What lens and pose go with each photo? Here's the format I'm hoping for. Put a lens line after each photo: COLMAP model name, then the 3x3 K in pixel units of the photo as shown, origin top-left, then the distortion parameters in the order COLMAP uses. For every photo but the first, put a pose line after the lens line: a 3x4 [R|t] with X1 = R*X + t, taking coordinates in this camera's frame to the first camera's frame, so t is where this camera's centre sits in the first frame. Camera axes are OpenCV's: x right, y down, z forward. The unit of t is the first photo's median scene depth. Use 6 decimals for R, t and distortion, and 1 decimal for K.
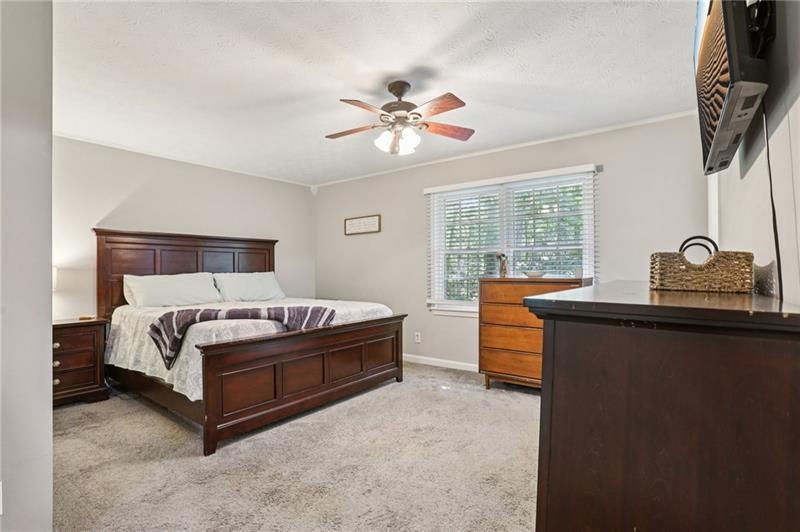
lens RADIAL K [[373.8, 0, 379.9], [0, 373.8, 266.3], [0, 0, 1]] dist [-0.028459, 0.013755]
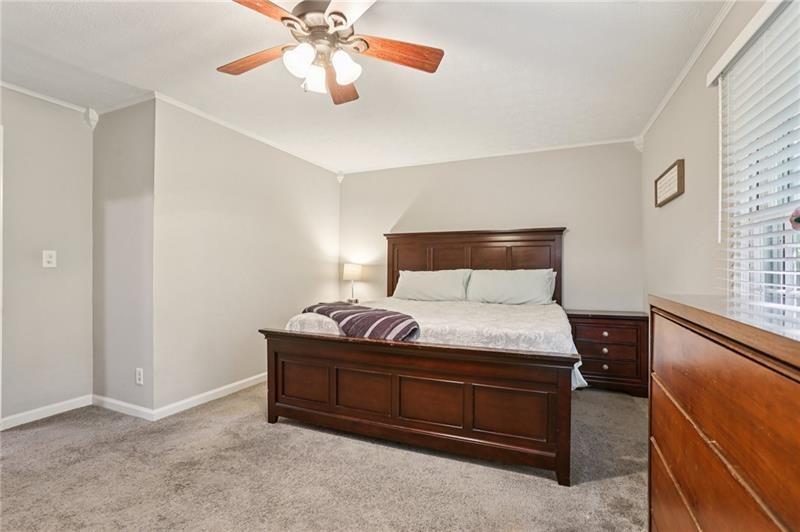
lens RADIAL K [[373.8, 0, 397.9], [0, 373.8, 263.6], [0, 0, 1]] dist [-0.028459, 0.013755]
pose [[0.282262, -0.001671, -0.959336, 0.576844], [0.008460, 0.999964, 0.000747, -0.000965], [0.959300, -0.008326, 0.282266, 0.762789]]
